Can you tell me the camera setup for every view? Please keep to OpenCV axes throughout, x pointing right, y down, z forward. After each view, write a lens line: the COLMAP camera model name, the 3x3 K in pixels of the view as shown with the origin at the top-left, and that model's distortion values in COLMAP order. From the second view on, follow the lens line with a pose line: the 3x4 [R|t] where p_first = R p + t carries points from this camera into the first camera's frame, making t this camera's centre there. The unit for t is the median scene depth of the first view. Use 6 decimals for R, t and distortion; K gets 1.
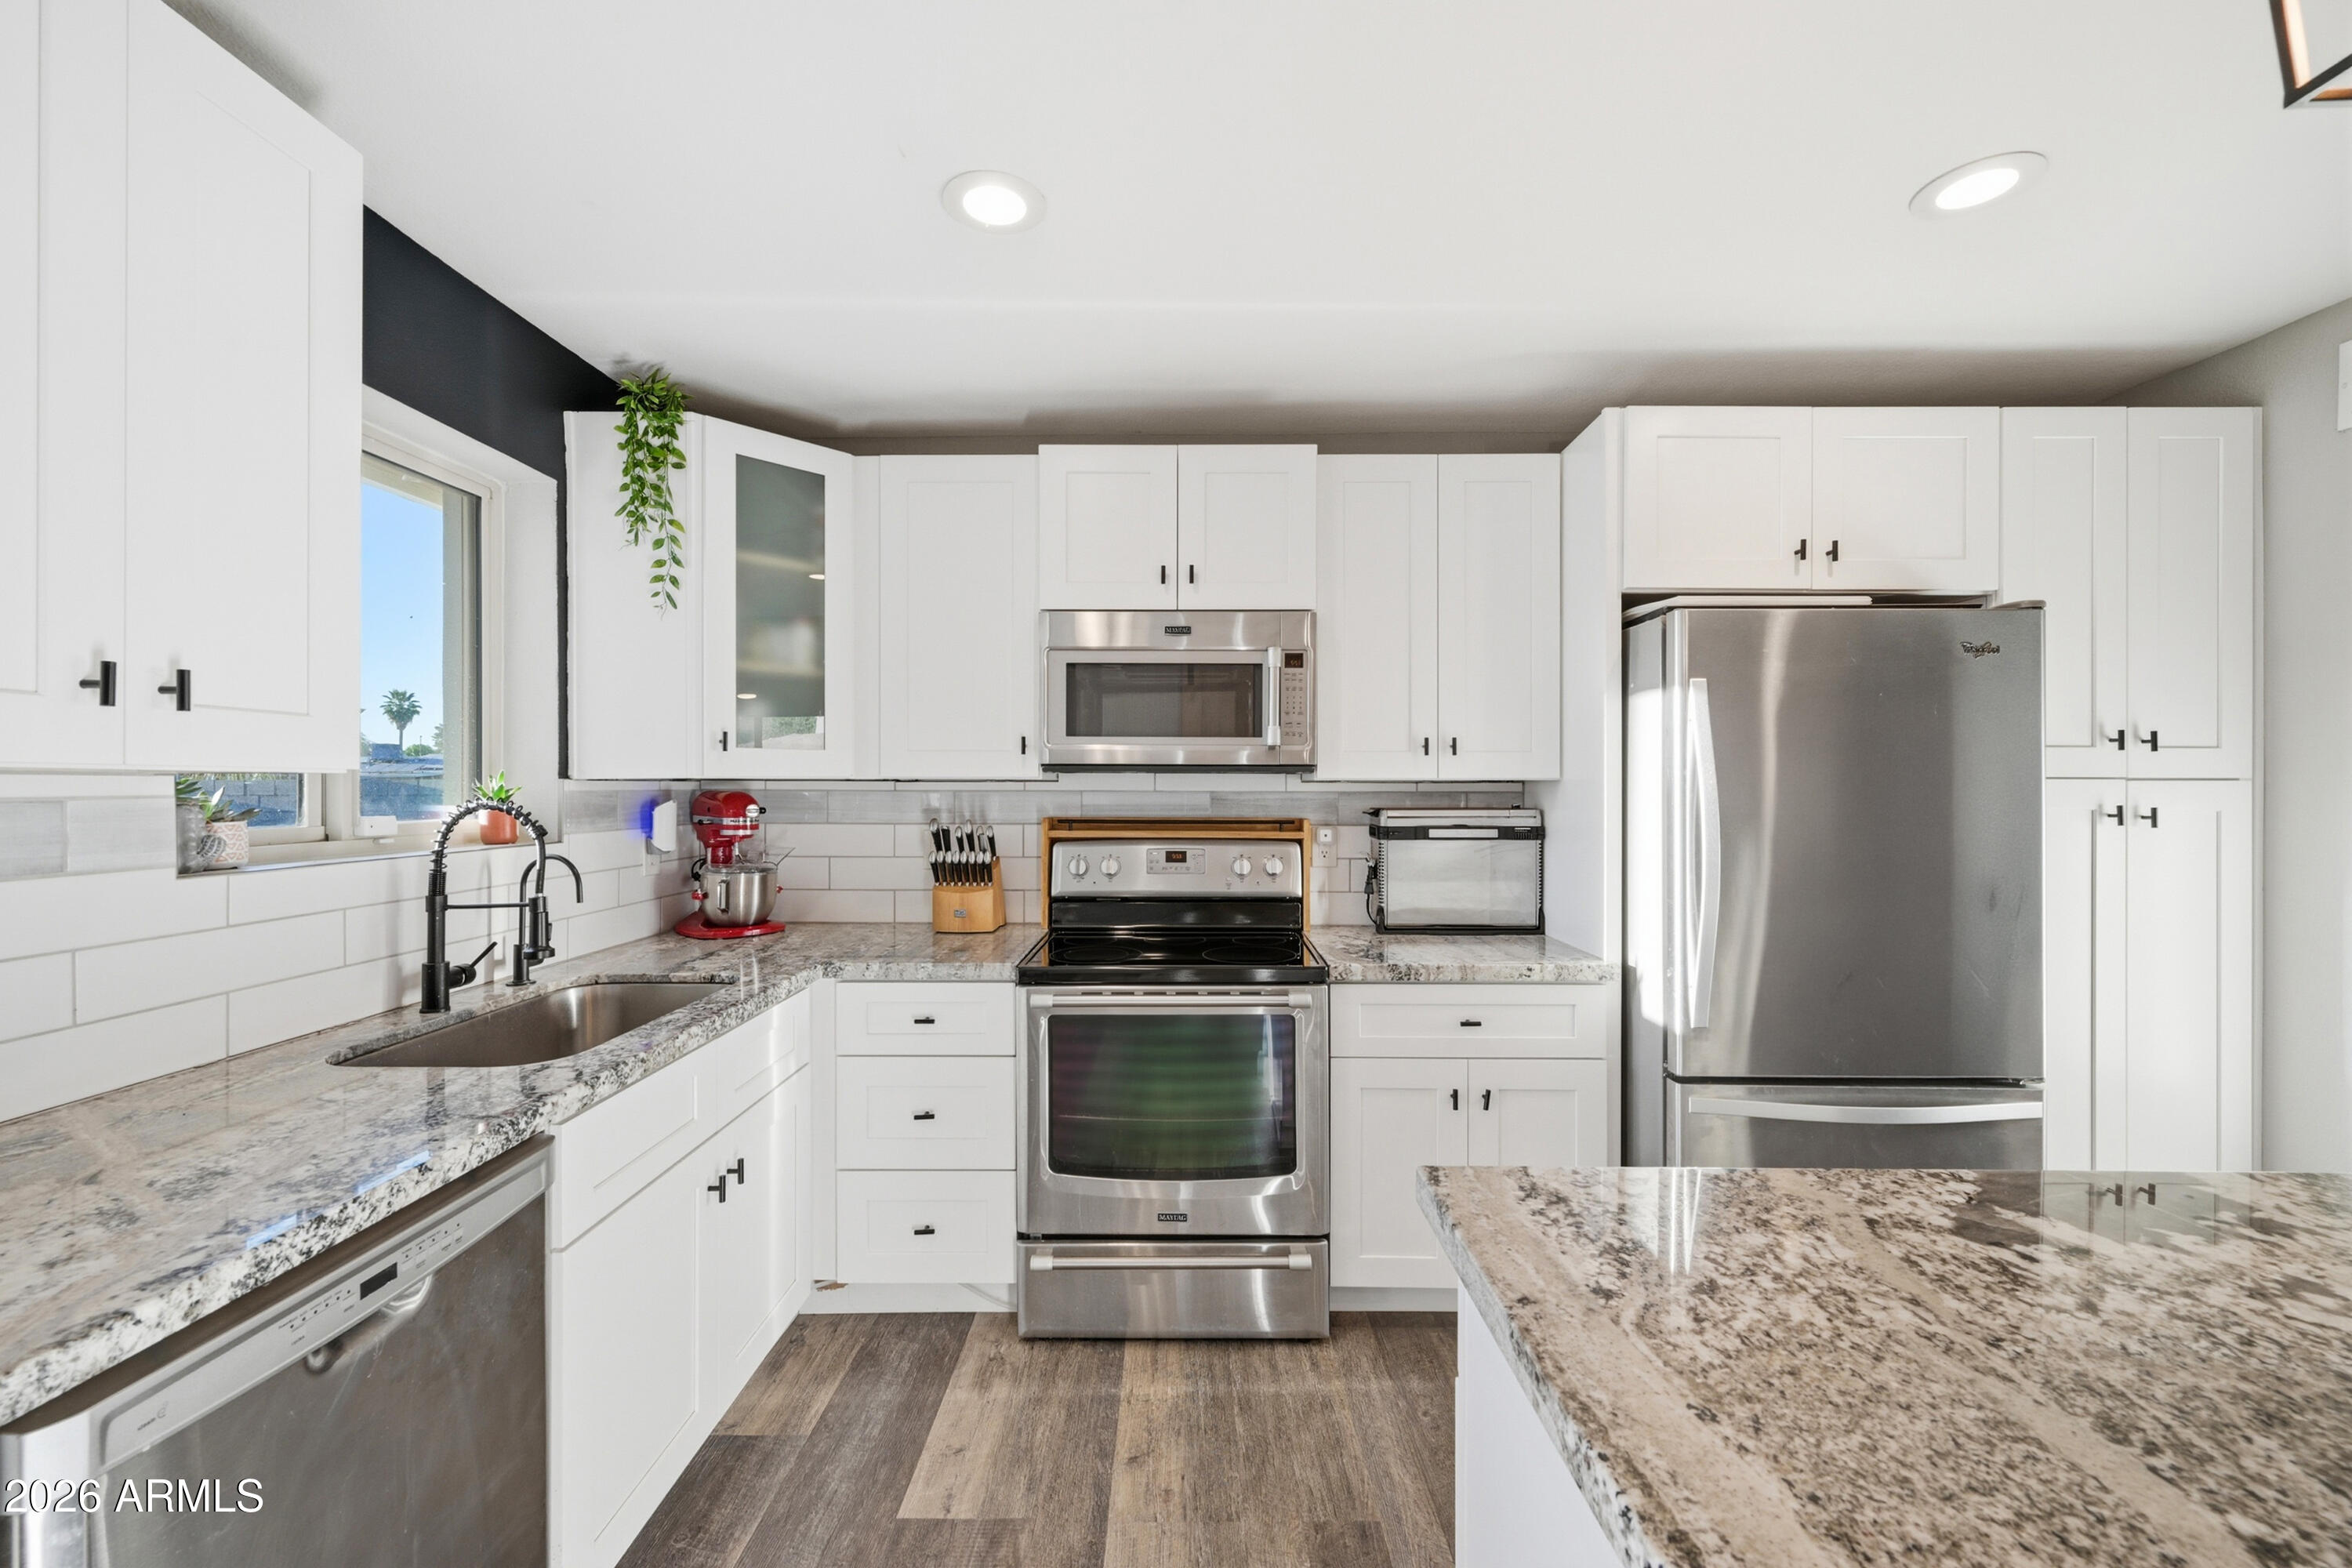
lens RADIAL K [[925.6, 0, 1179.2], [0, 925.6, 784.9], [0, 0, 1]] dist [-0.000153, 0.000060]
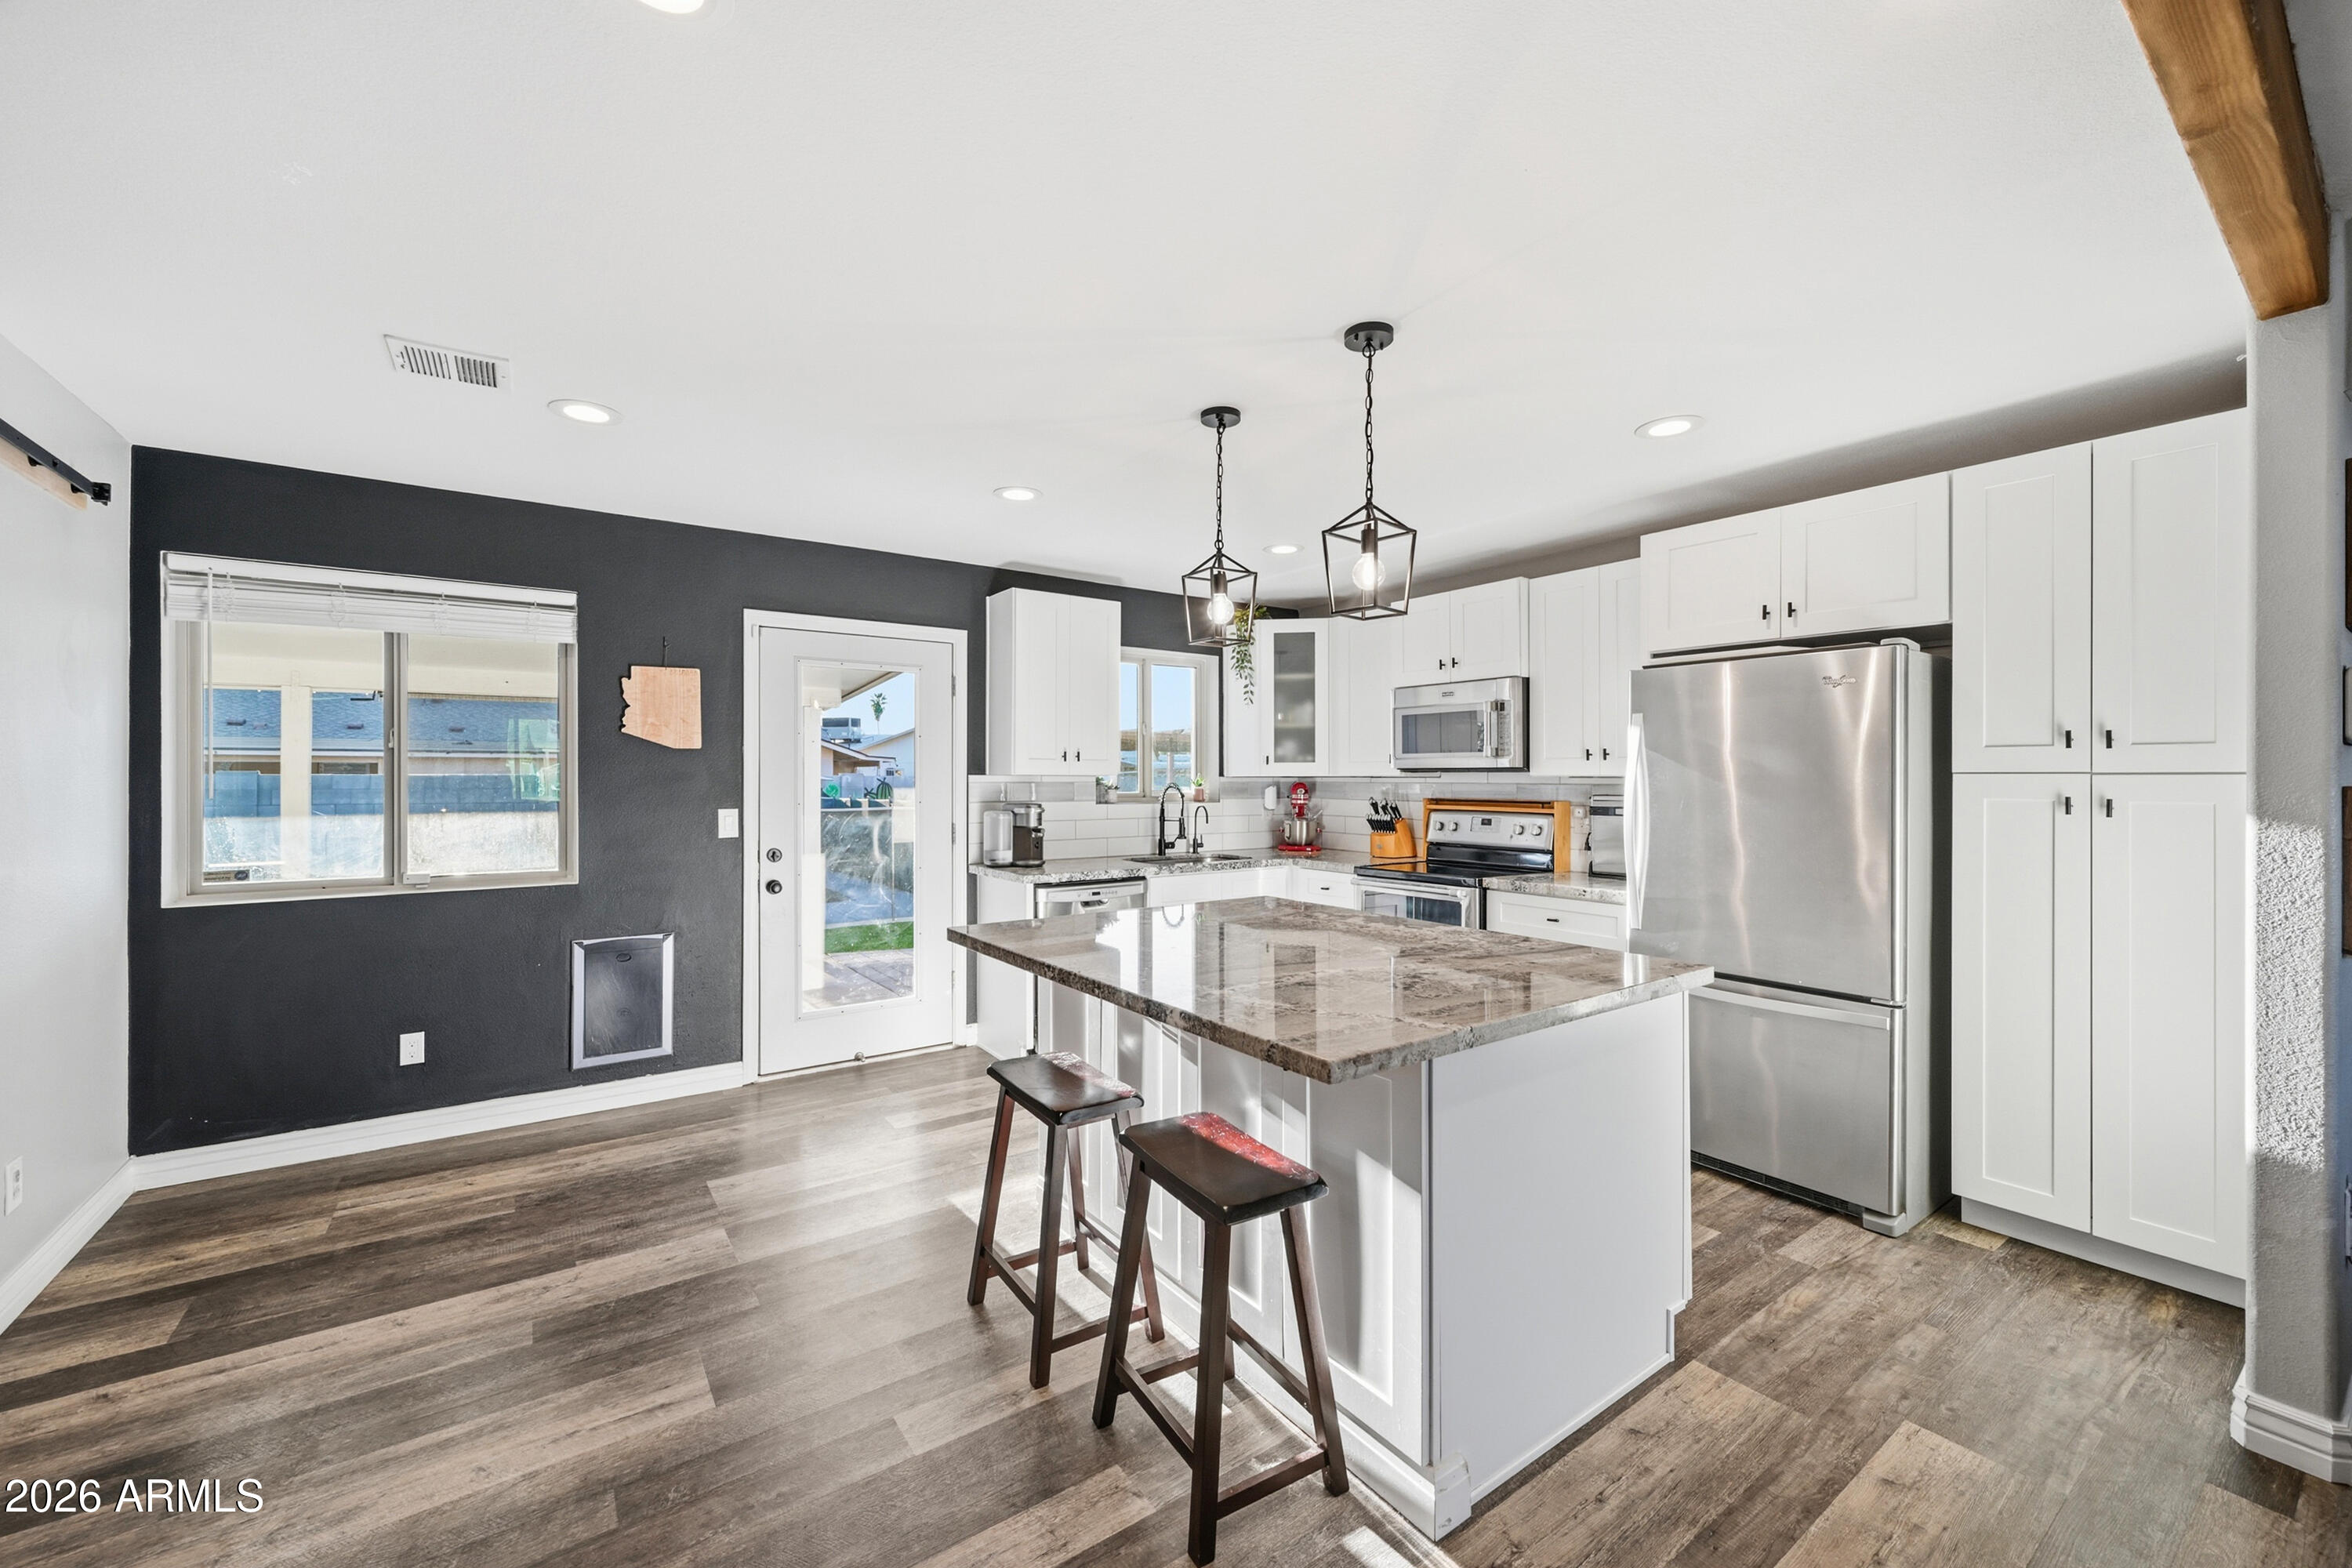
lens RADIAL K [[925.6, 0, 1179.2], [0, 925.6, 784.9], [0, 0, 1]] dist [-0.000153, 0.000060]
pose [[0.585680, 0.004426, -0.810530, 1.174894], [-0.001561, 0.999989, 0.004332, 0.004481], [0.810541, -0.001272, 0.585681, -0.498386]]
